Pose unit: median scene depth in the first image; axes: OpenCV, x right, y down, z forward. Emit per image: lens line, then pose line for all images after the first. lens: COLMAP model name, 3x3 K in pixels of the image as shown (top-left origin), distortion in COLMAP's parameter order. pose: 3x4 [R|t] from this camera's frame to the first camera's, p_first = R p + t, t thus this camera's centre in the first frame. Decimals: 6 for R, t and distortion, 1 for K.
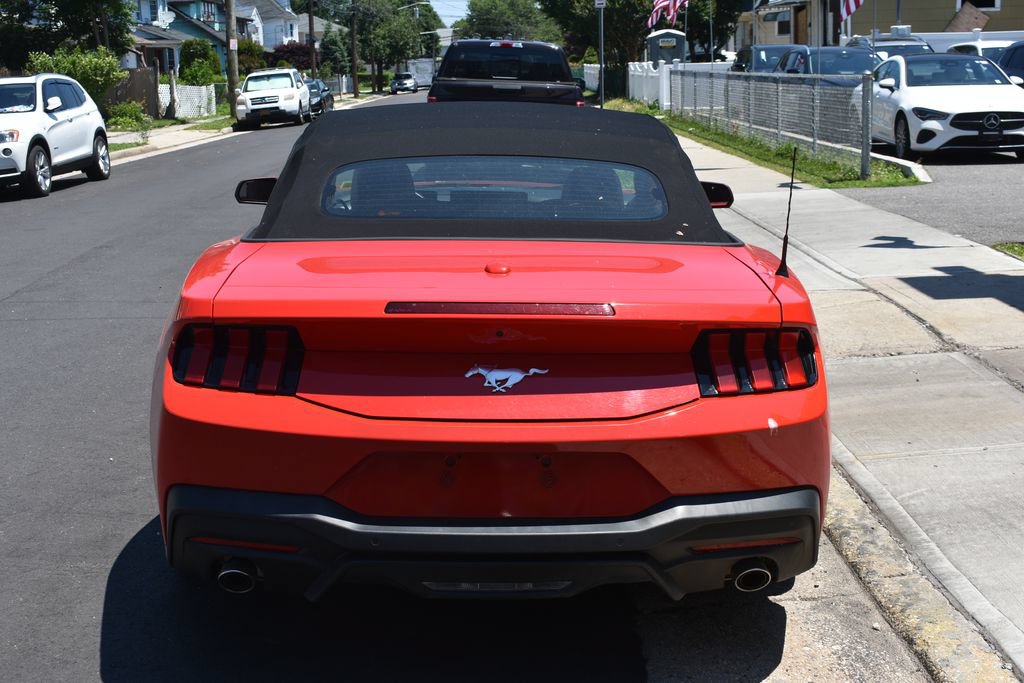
lens RADIAL K [[1307.6, 0, 512.0], [0, 1307.6, 341.5], [0, 0, 1]] dist [-0.034574, -0.028487]
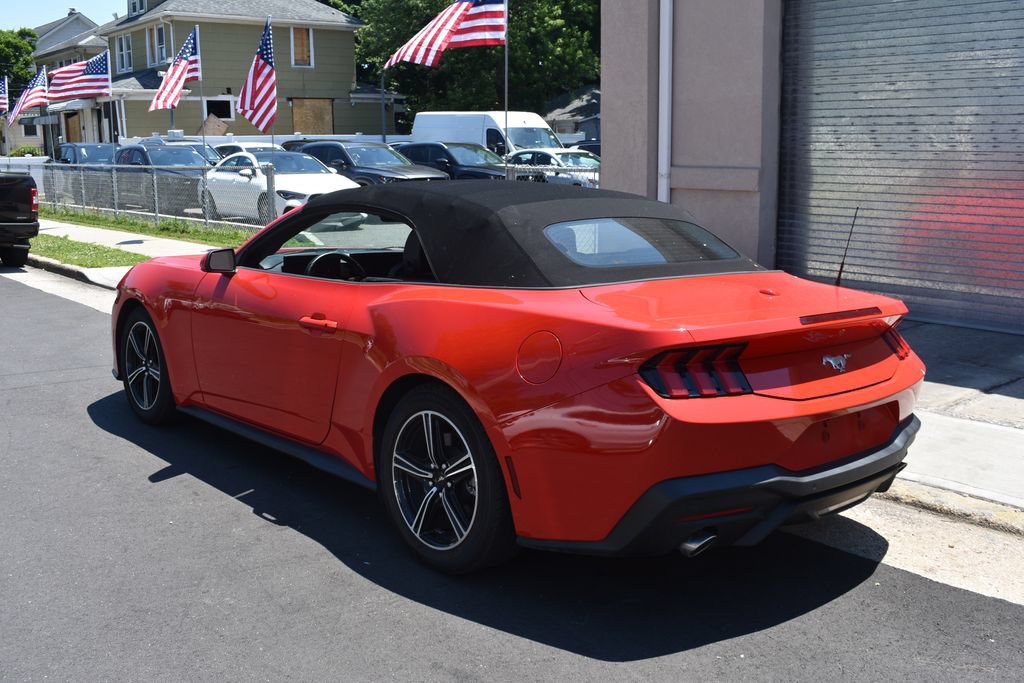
lens RADIAL K [[996.6, 0, 512.0], [0, 996.6, 341.5], [0, 0, 1]] dist [-0.067839, -0.002897]
pose [[0.765754, -0.099585, 0.635376, -0.213045], [0.118013, 0.992922, 0.013396, -0.011727], [-0.632213, 0.064725, 0.772086, 0.077946]]
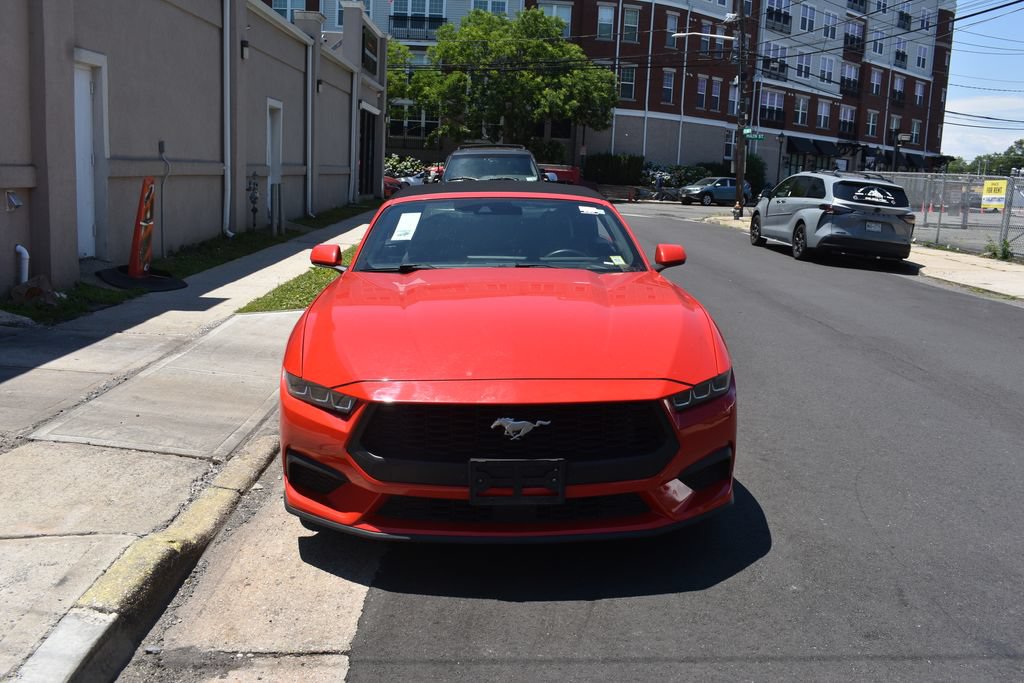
lens RADIAL K [[895.9, 0, 510.9], [0, 895.9, 339.5], [0, 0, 1]] dist [-0.079963, 0.006372]
pose [[-0.999837, -0.013658, -0.011790, -0.009058], [-0.017109, 0.925205, 0.379083, -0.147835], [0.005731, 0.379223, -0.925288, 0.732114]]
